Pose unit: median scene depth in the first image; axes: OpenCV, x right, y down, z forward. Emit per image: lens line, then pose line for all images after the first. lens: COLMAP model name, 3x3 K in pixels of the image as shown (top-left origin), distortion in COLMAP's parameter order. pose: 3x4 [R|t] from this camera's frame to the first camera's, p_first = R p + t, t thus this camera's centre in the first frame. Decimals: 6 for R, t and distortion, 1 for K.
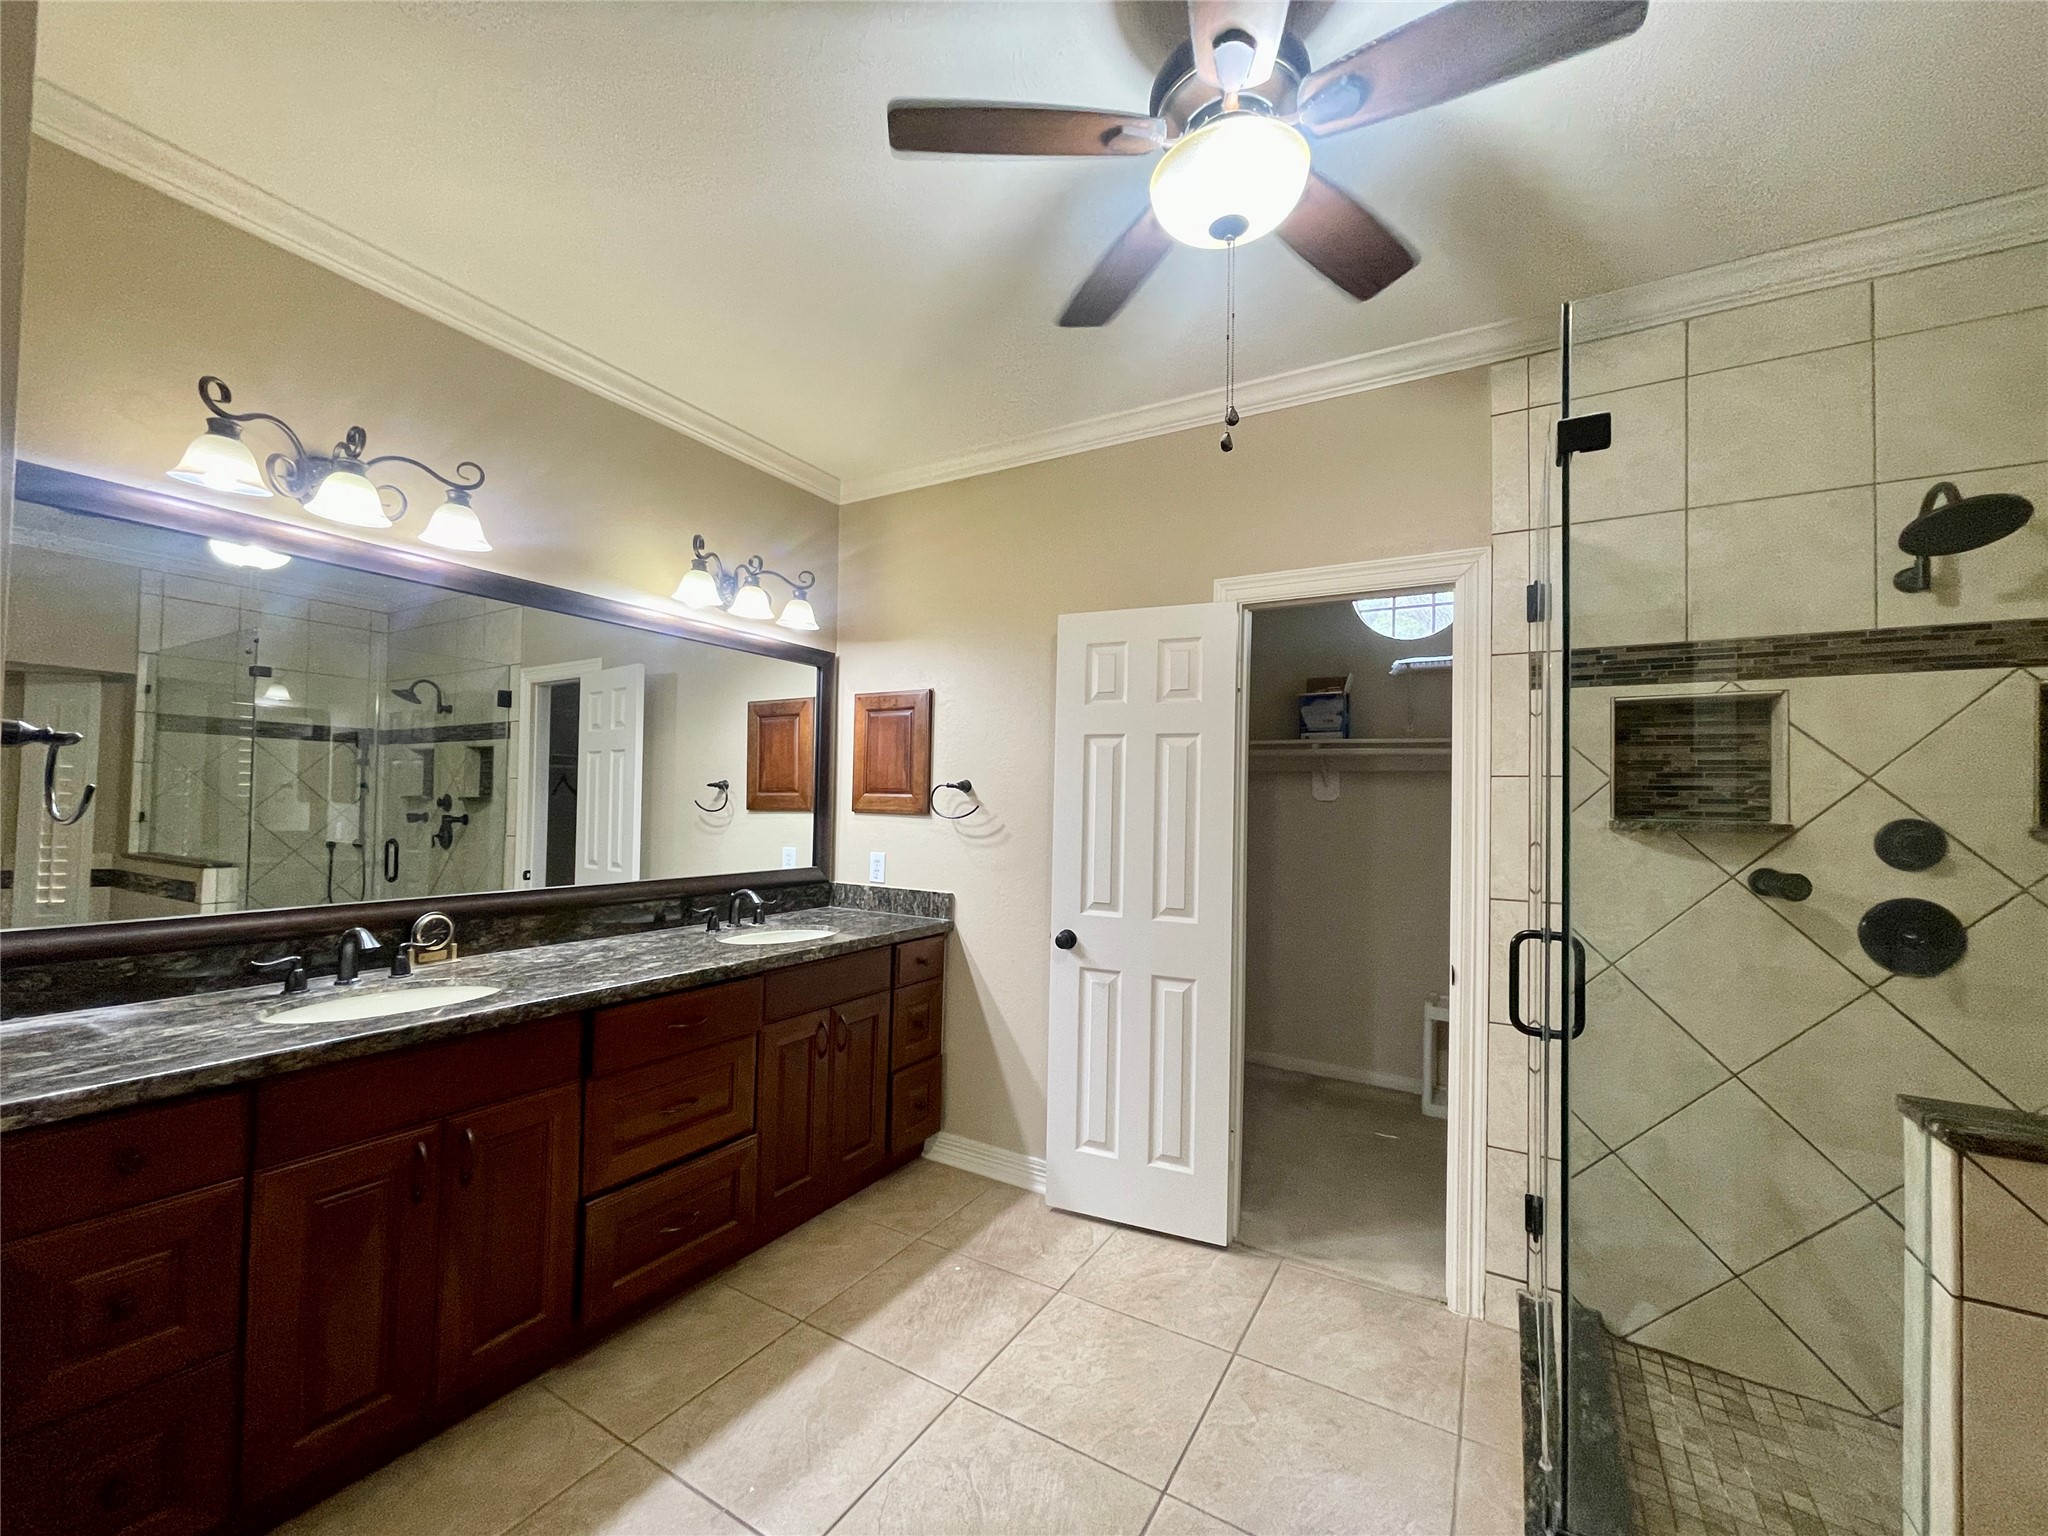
lens RADIAL K [[831.8, 0, 1016.7], [0, 831.8, 778.8], [0, 0, 1]] dist [-0.001887, 0.001385]
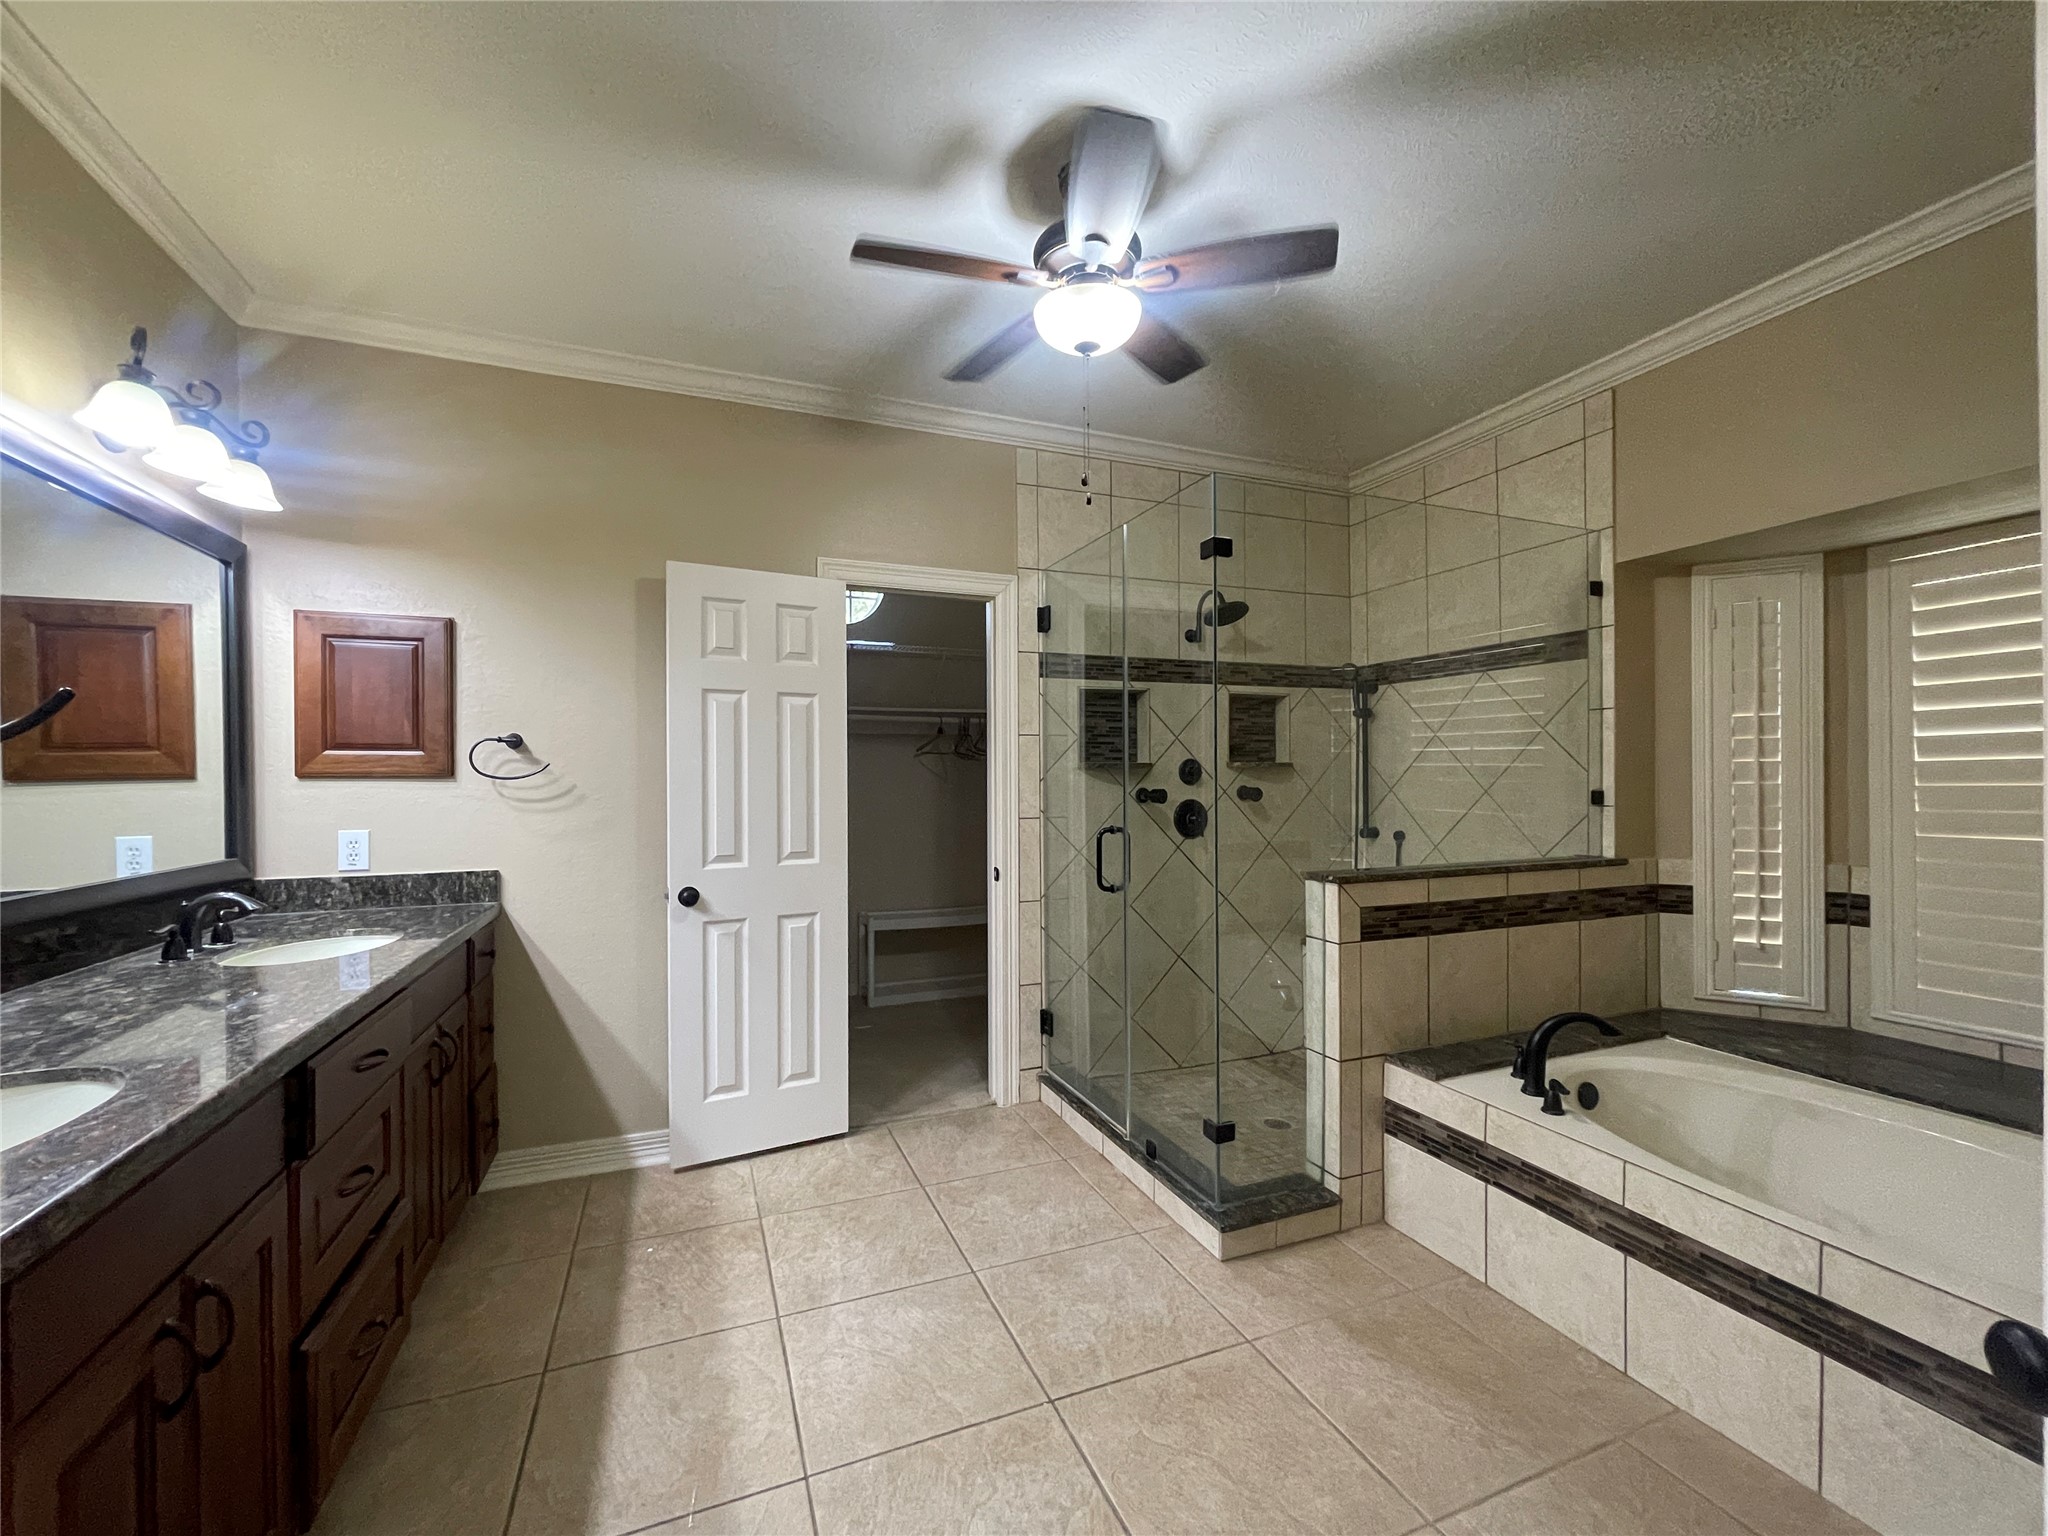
lens RADIAL K [[831.8, 0, 1013.8], [0, 831.8, 781.6], [0, 0, 1]] dist [-0.001887, 0.001385]
pose [[0.603541, -0.028393, 0.796826, -0.590332], [-0.002068, 0.999307, 0.037174, 0.023792], [-0.797329, -0.024084, 0.603064, 0.124660]]
